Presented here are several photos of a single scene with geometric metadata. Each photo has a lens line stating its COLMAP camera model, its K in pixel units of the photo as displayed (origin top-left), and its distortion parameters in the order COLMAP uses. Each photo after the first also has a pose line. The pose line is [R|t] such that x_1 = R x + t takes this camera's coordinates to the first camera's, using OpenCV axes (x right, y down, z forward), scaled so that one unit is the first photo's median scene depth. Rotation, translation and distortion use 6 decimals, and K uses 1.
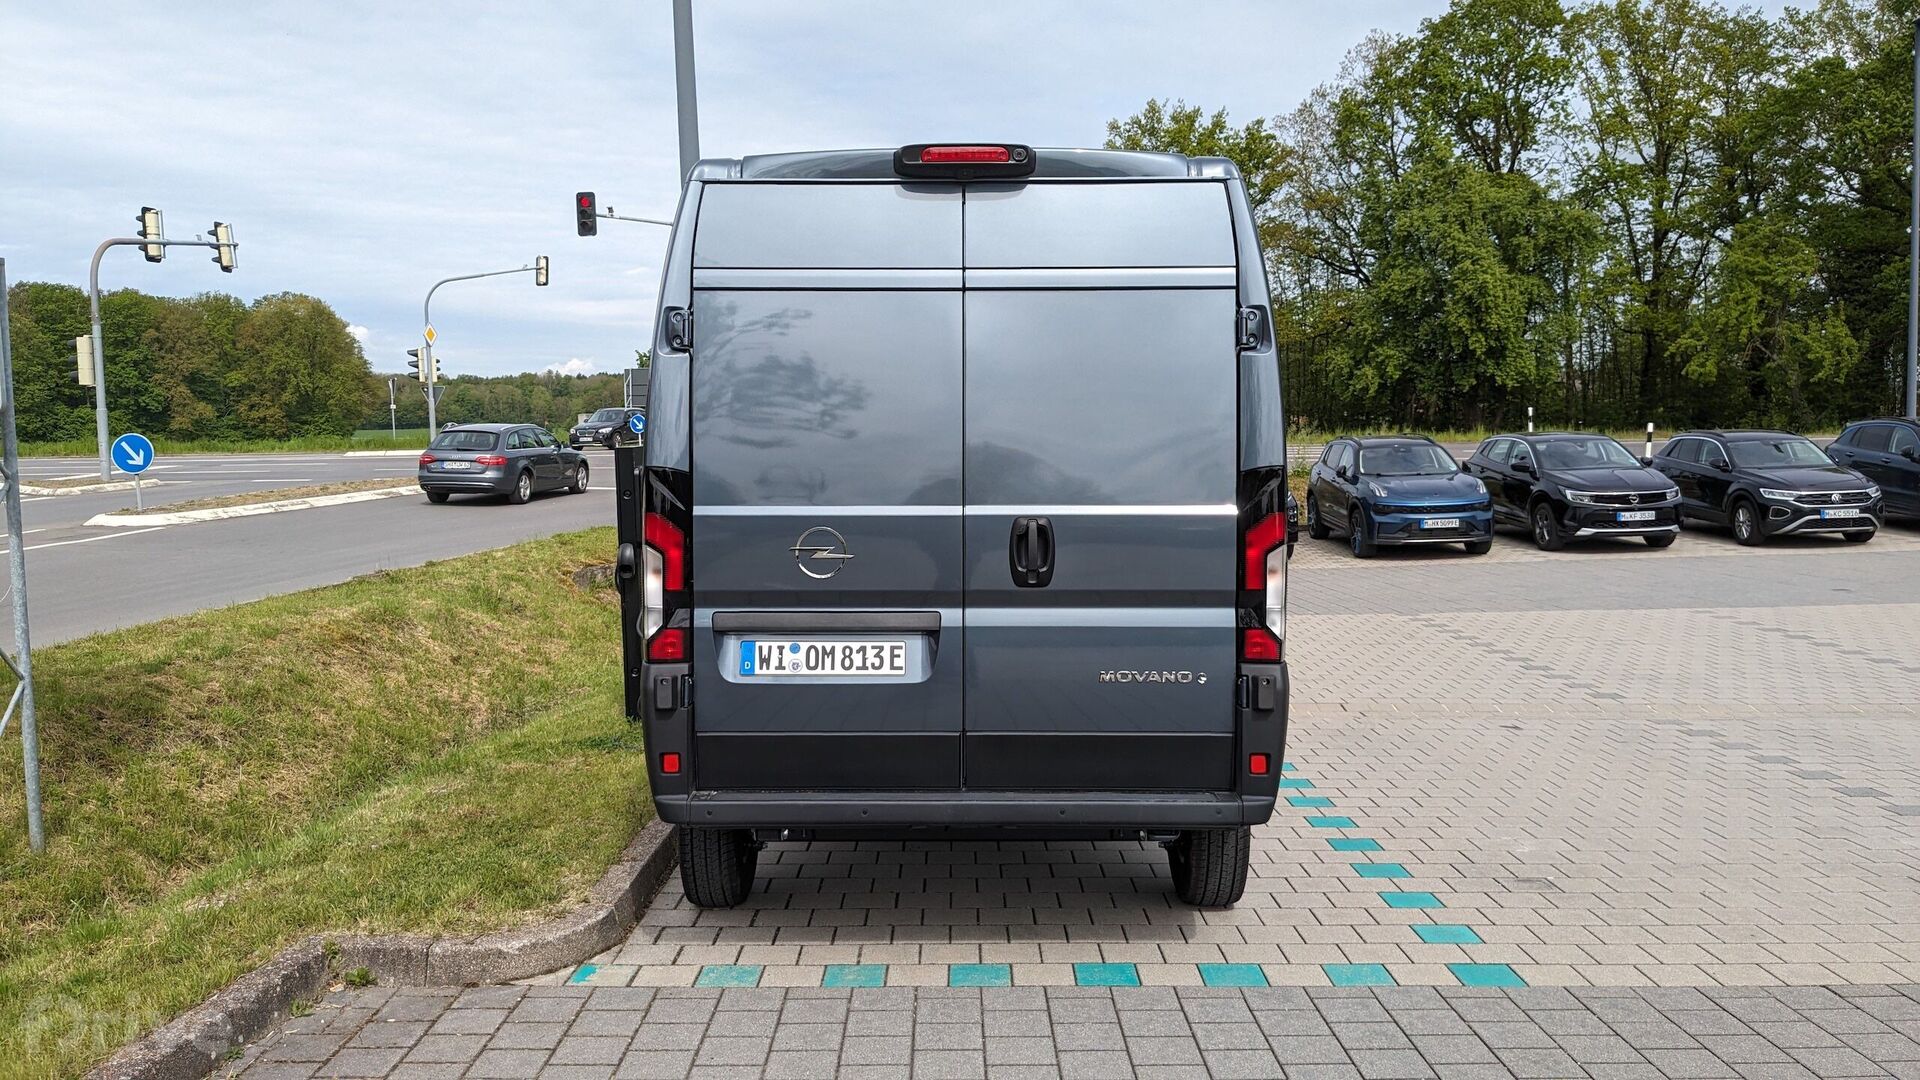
lens RADIAL K [[1527.0, 0, 930.3], [0, 1527.0, 543.5], [0, 0, 1]] dist [0.042850, -0.070313]
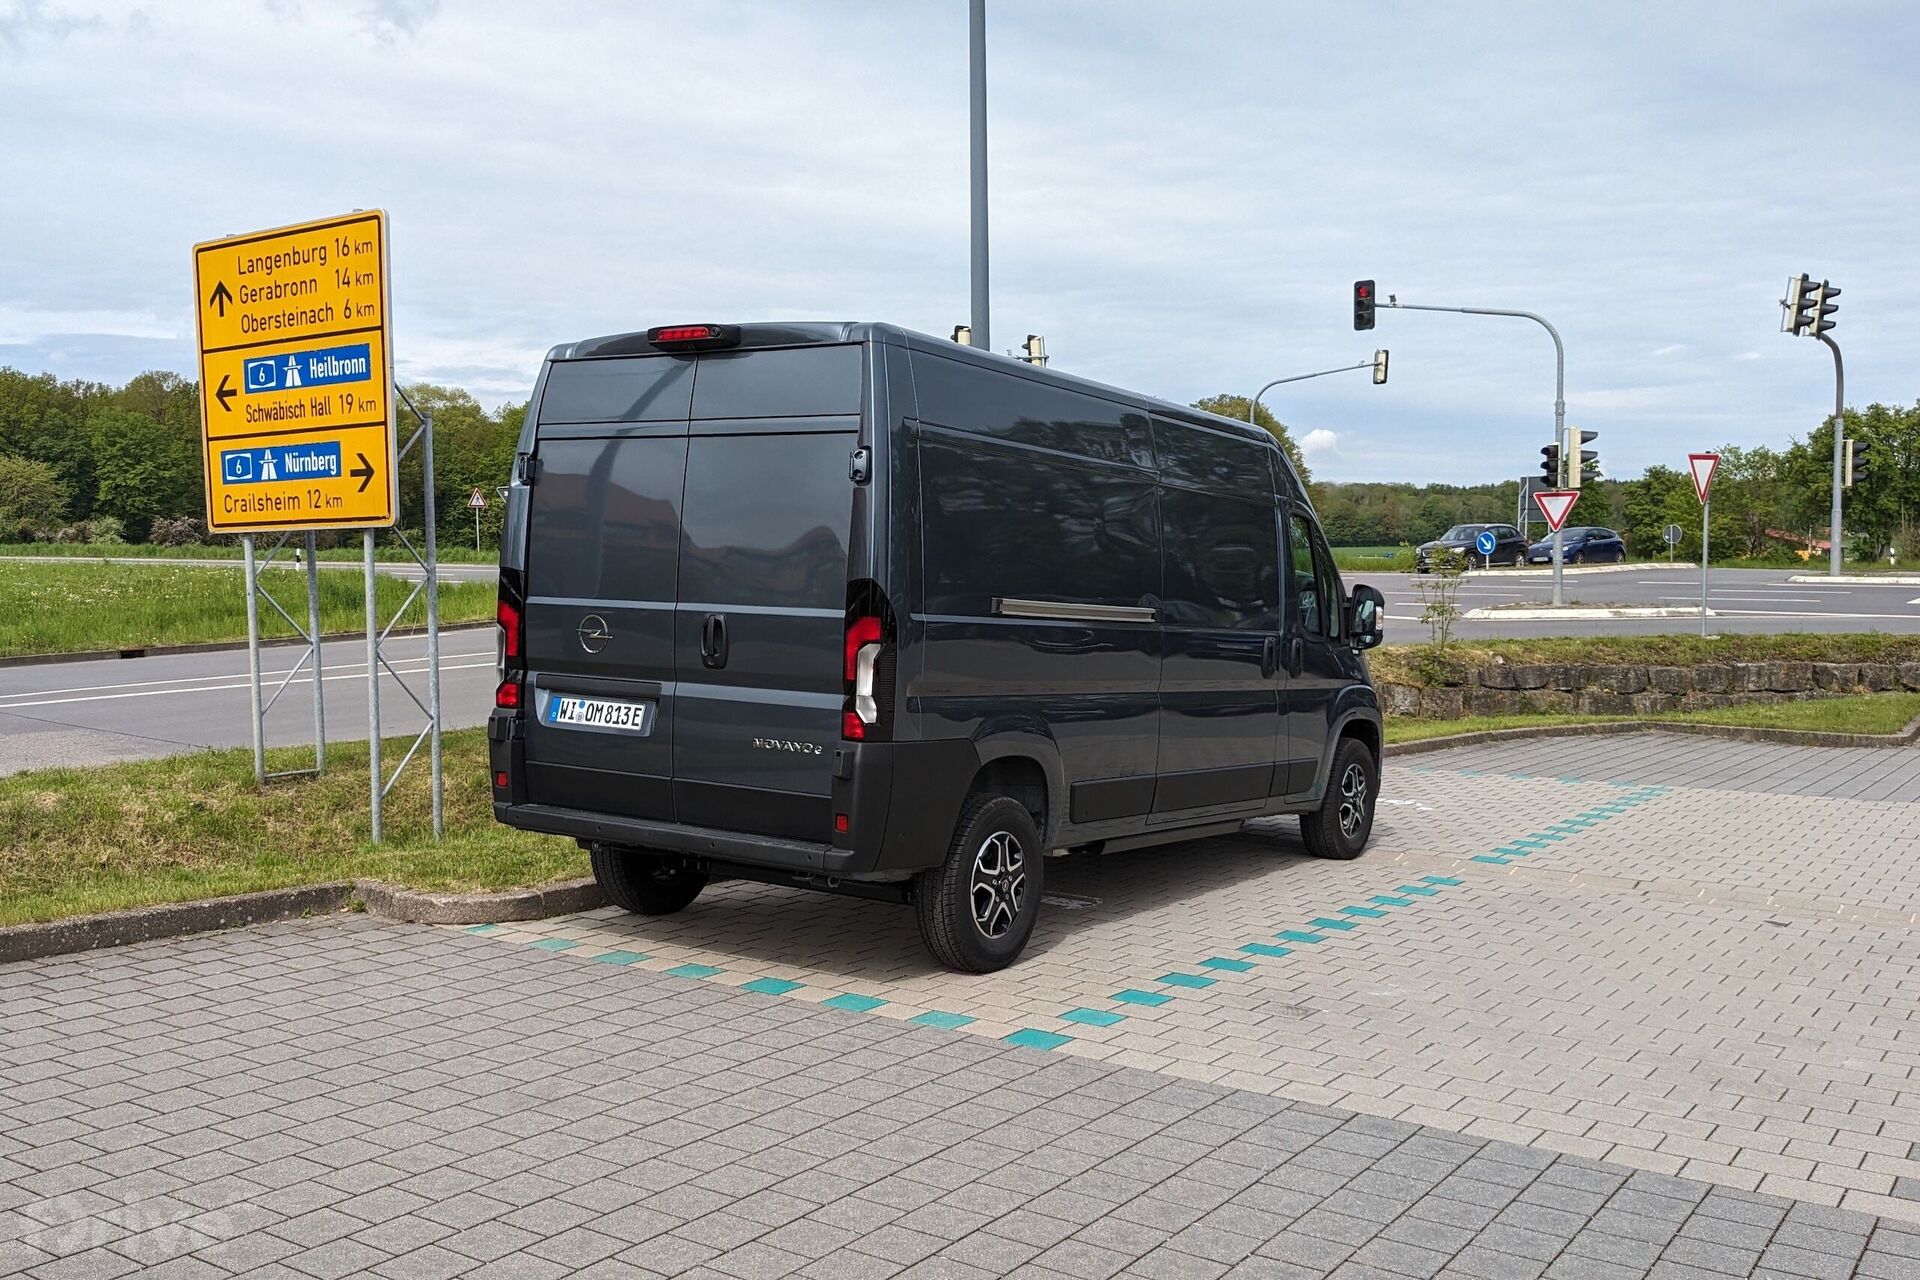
lens RADIAL K [[1800.7, 0, 835.3], [0, 1800.7, 670.5], [0, 0, 1]] dist [0.053857, -0.004560]
pose [[0.813257, 0.055485, -0.579254, 0.144358], [-0.059431, 0.998158, 0.012171, 0.000834], [0.578862, 0.024528, 0.815056, -0.024012]]
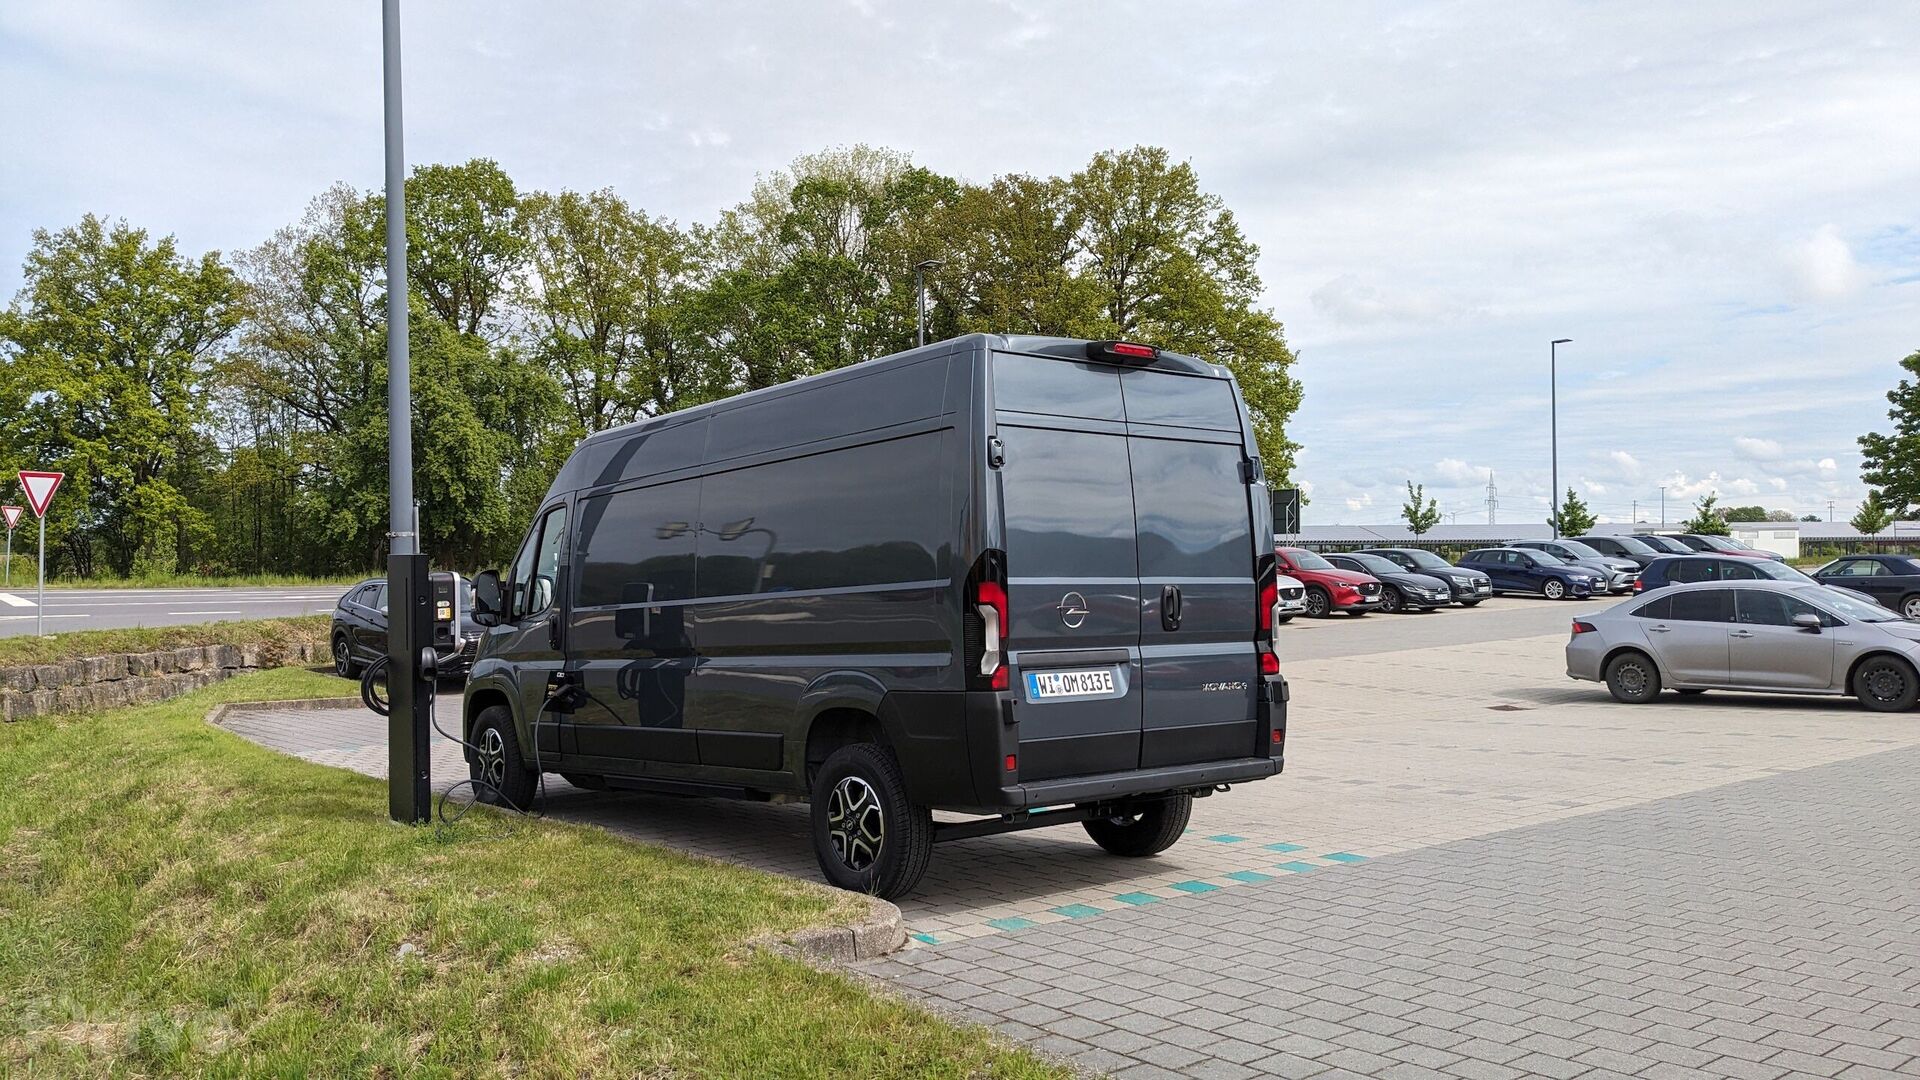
lens RADIAL K [[1527.0, 0, 930.3], [0, 1527.0, 543.5], [0, 0, 1]] dist [0.042850, -0.070313]
pose [[0.763497, 0.015959, 0.645614, -0.156746], [0.046717, 0.995711, -0.079861, 0.007408], [-0.644119, 0.091135, 0.759477, -0.002552]]
